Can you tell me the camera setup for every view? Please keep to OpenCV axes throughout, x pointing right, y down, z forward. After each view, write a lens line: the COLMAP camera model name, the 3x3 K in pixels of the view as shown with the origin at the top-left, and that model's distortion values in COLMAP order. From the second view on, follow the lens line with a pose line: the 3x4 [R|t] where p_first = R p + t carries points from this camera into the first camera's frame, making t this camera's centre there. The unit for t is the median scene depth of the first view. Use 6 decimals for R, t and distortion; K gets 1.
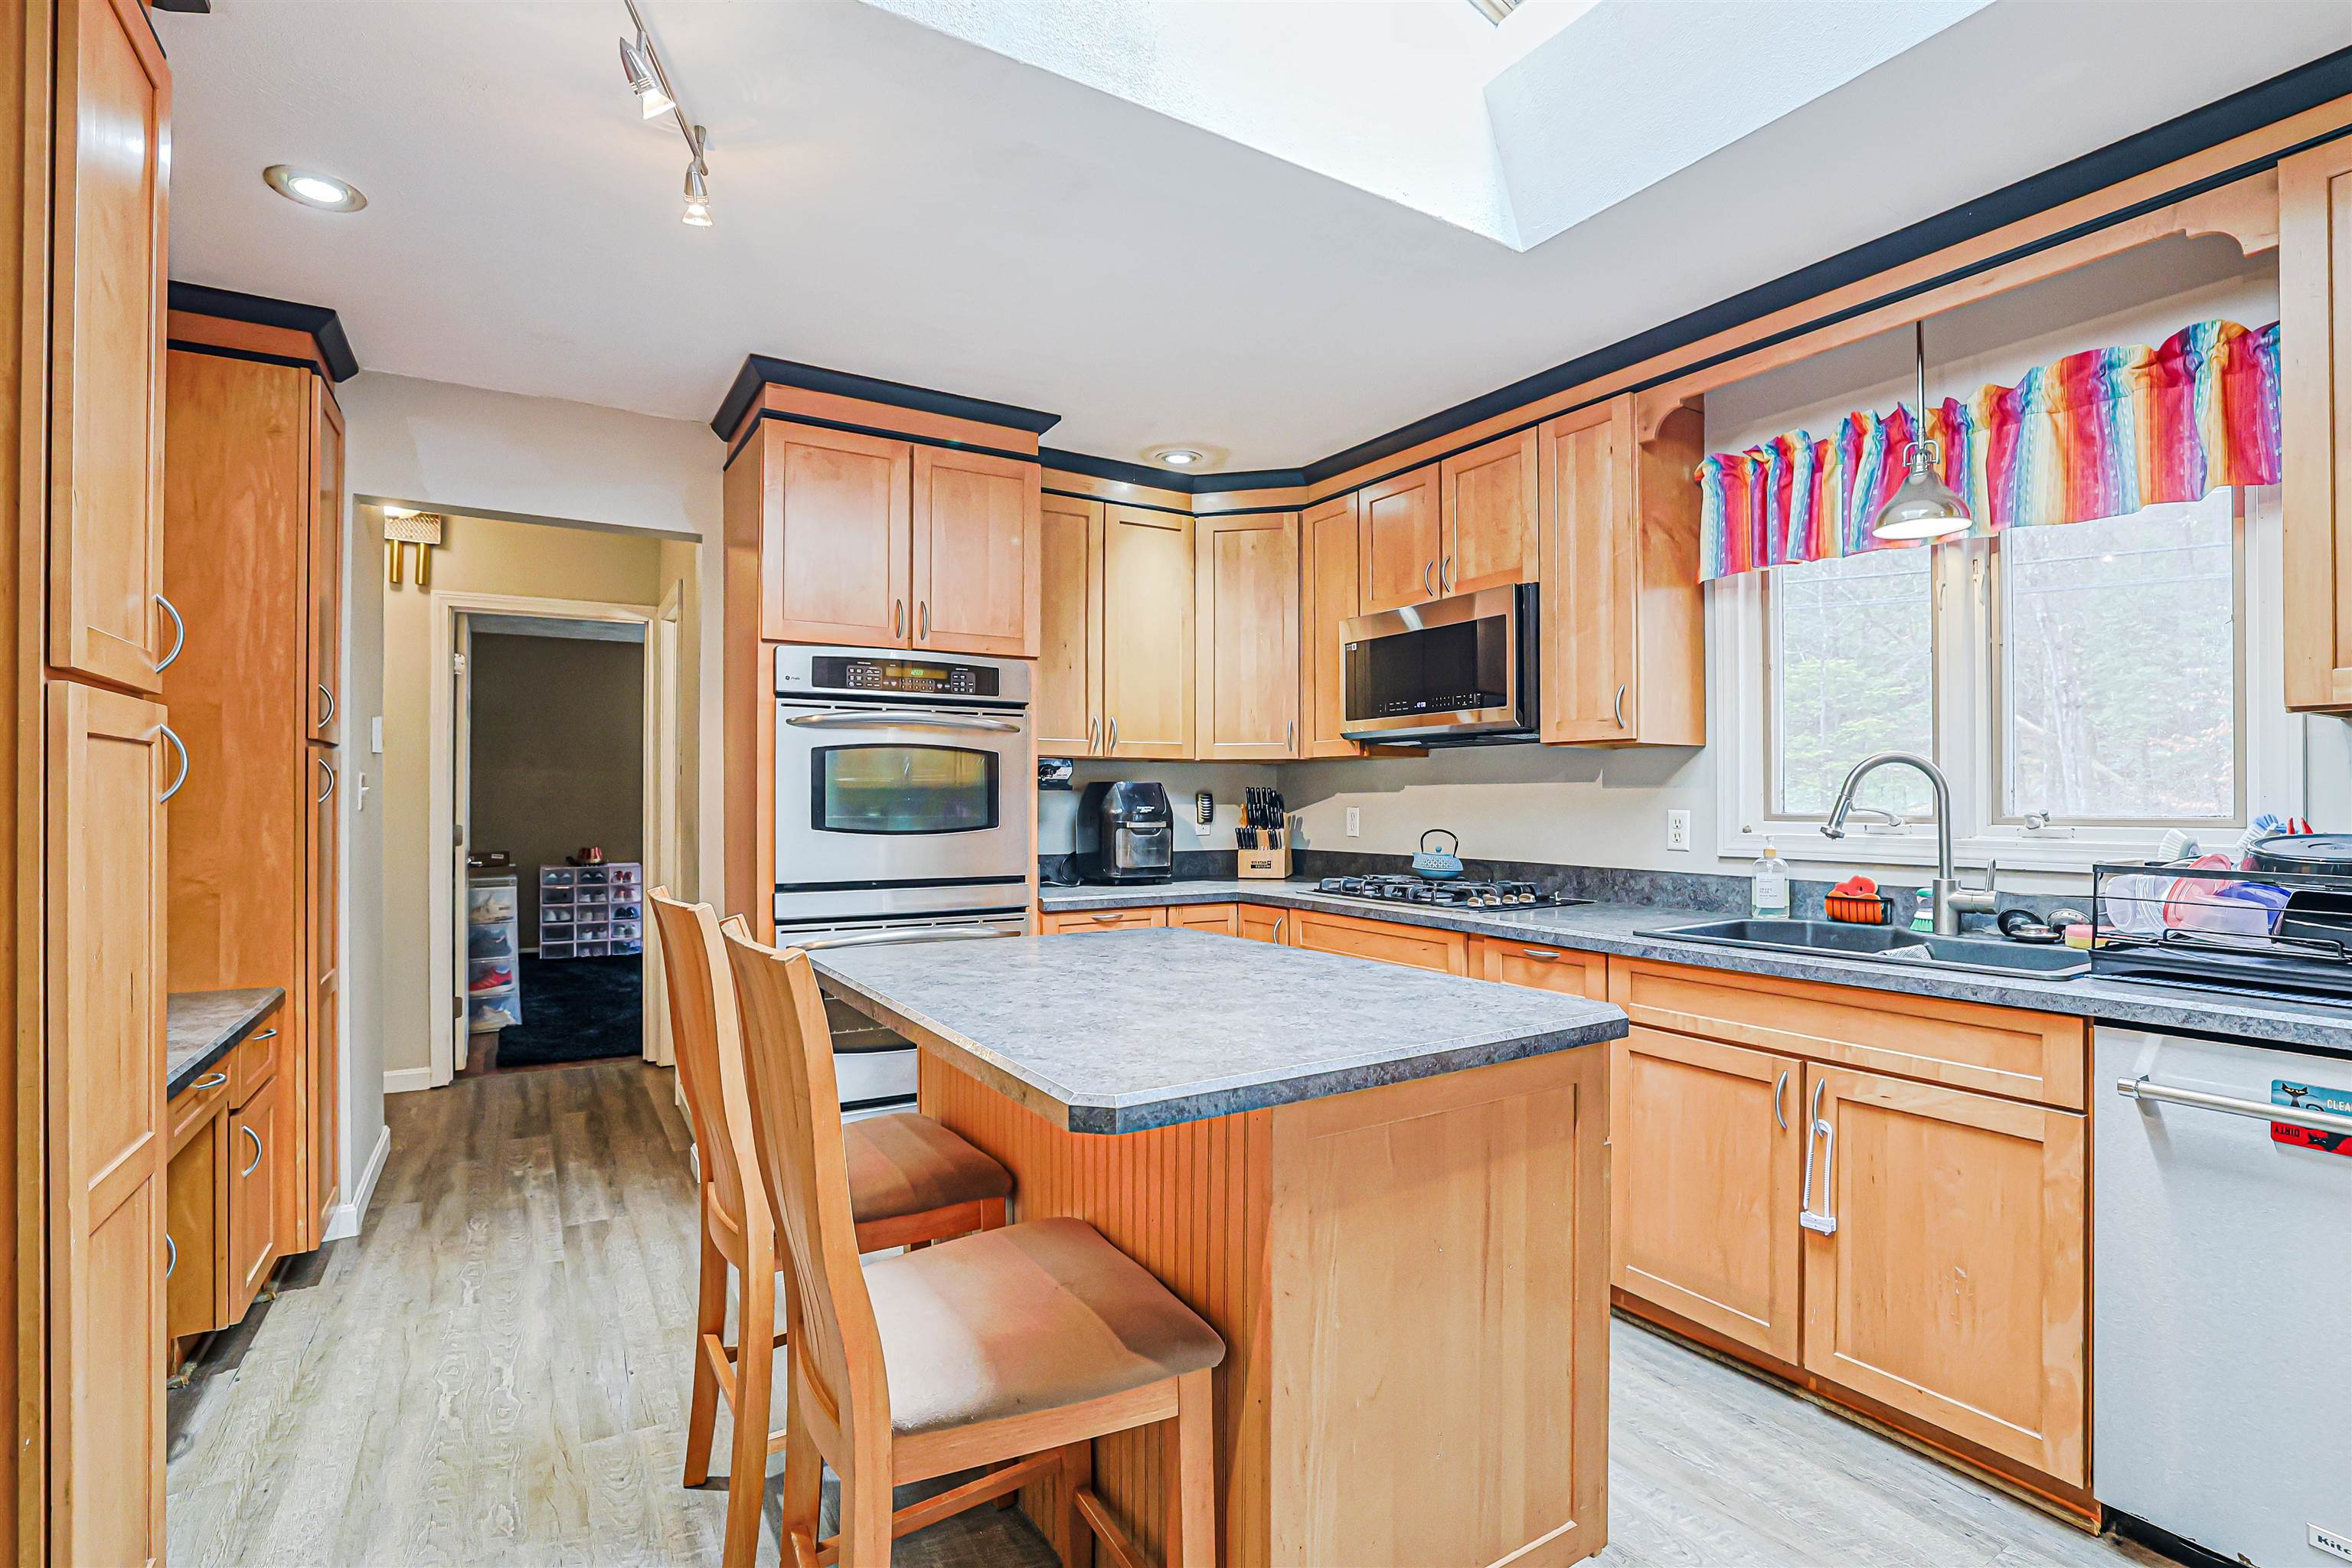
lens RADIAL K [[1089.0, 0, 1166.8], [0, 1089.0, 791.4], [0, 0, 1]] dist [-0.049995, 0.017736]
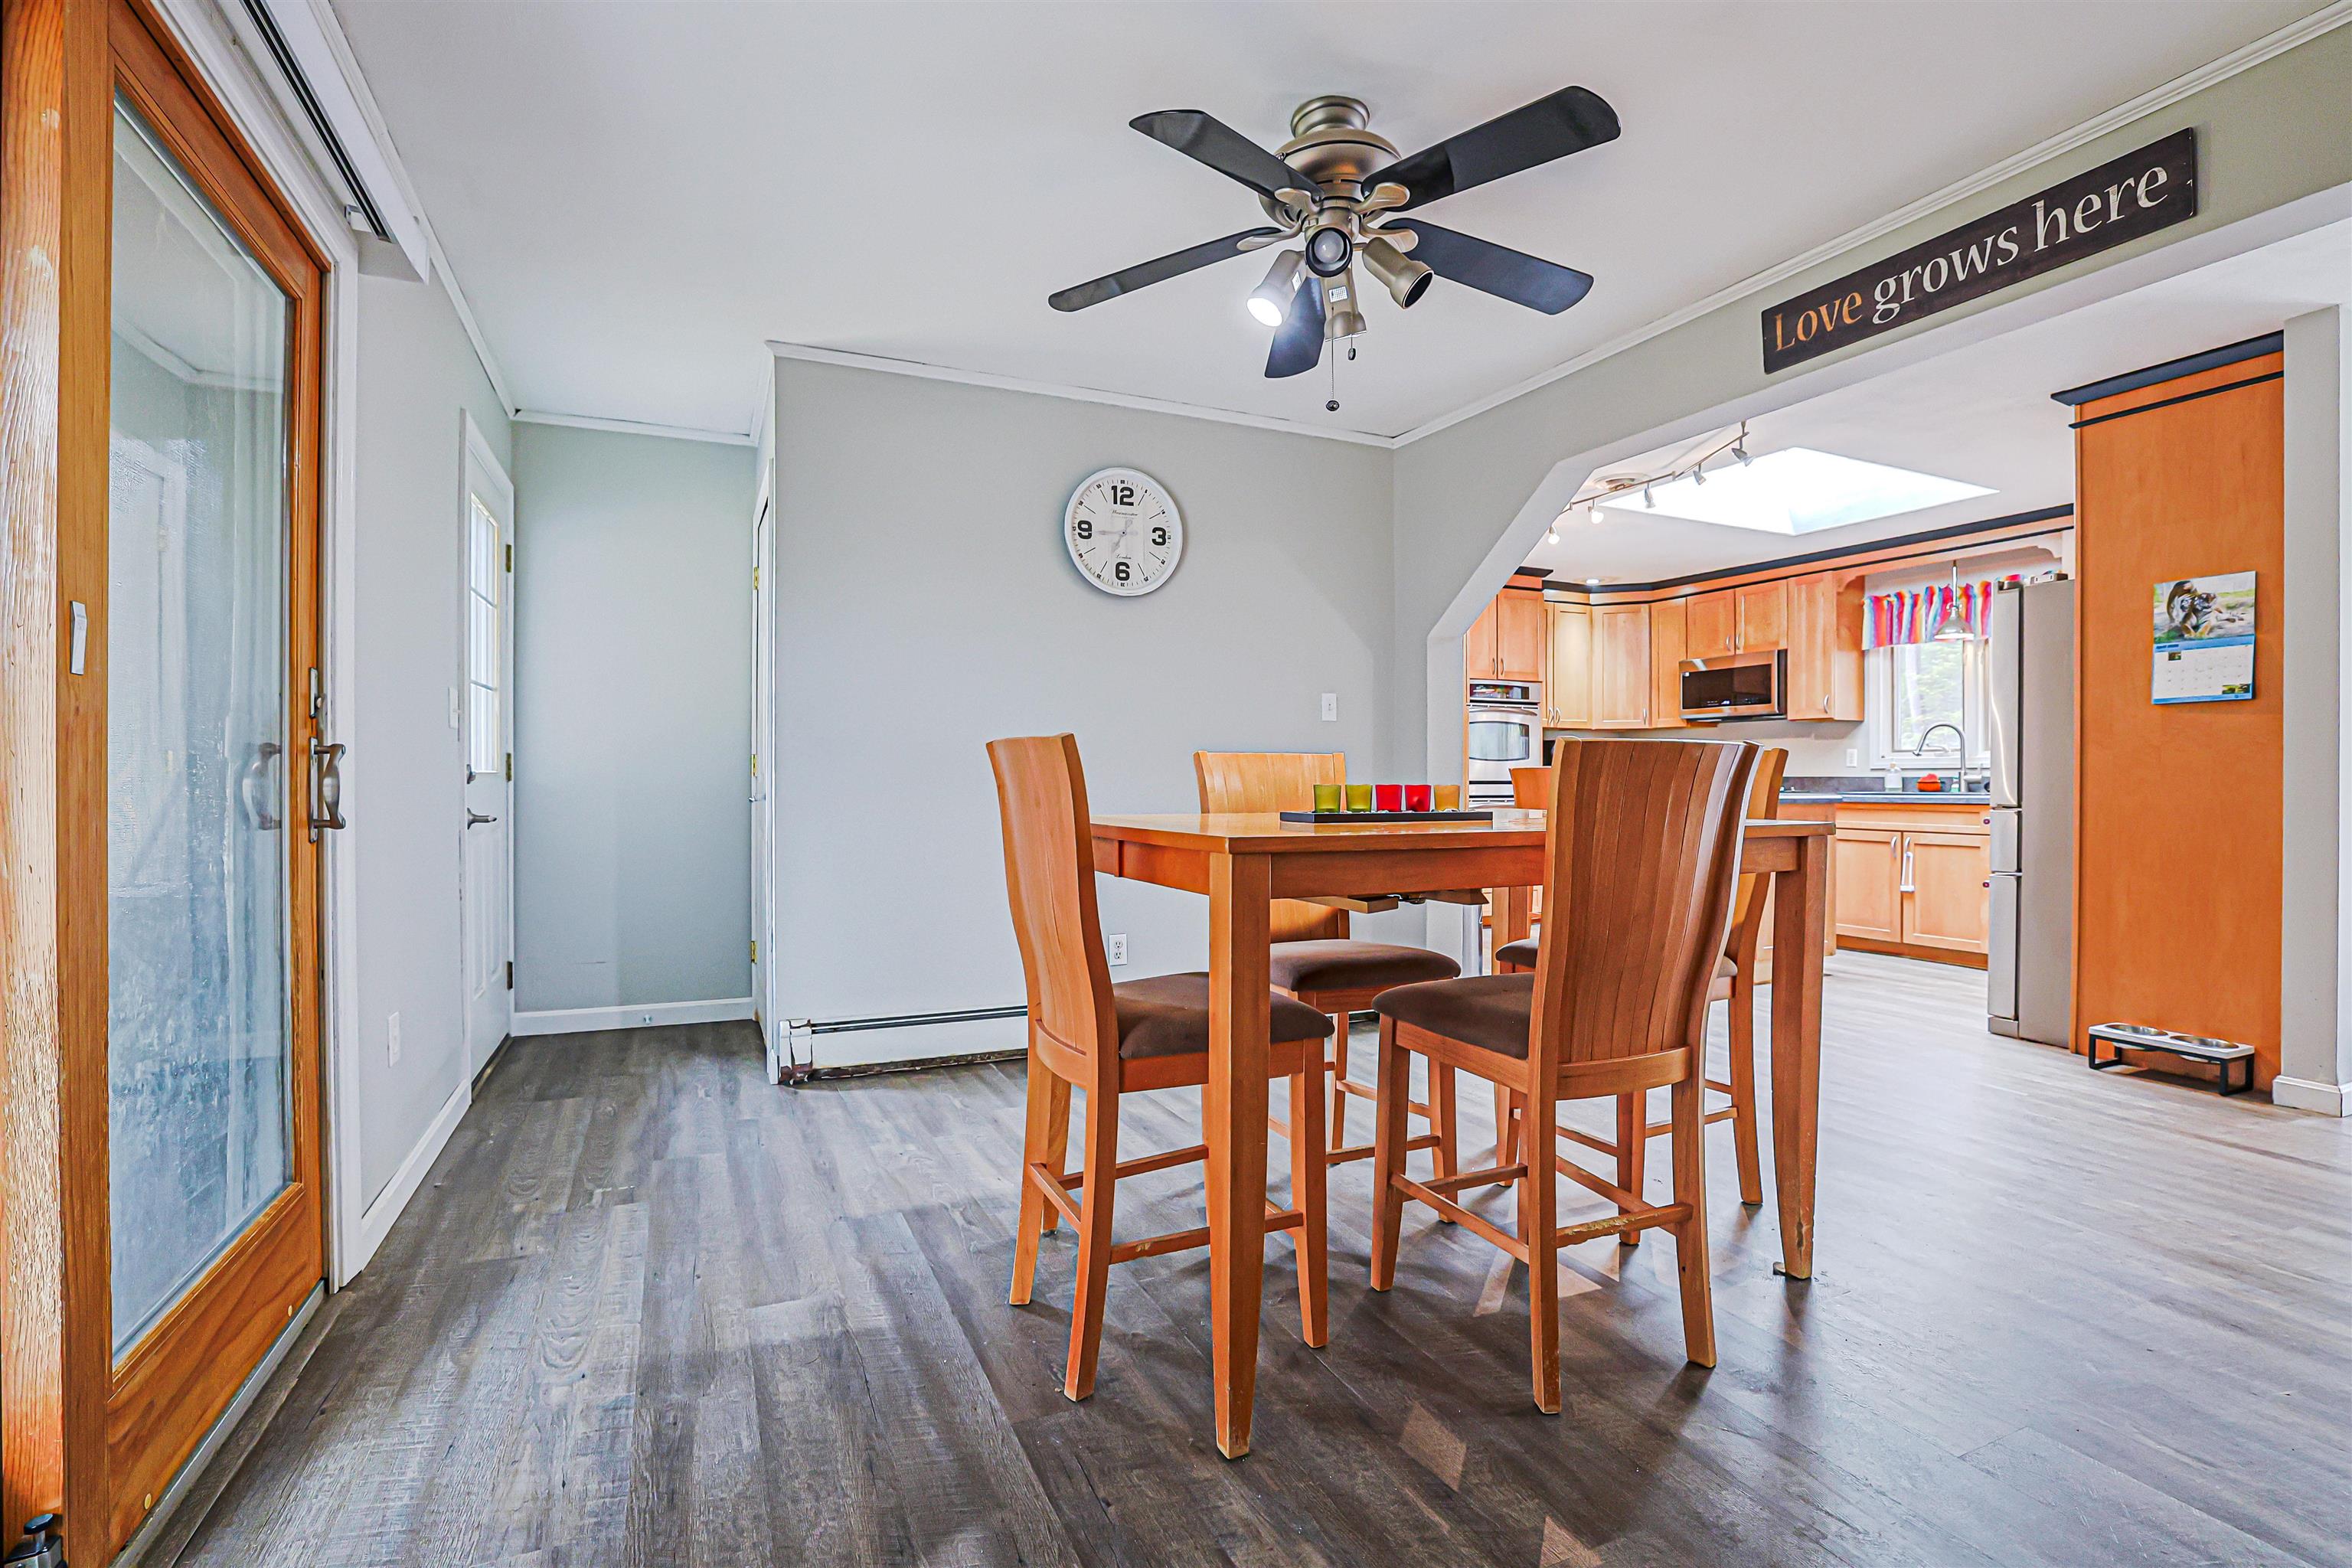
lens RADIAL K [[1078.2, 0, 1158.4], [0, 1078.2, 780.3], [0, 0, 1]] dist [-0.048162, 0.017938]
pose [[0.992262, 0.001145, -0.124158, -0.697488], [0.000167, 0.999944, 0.010549, 0.059619], [0.124163, -0.010488, 0.992206, -1.396088]]
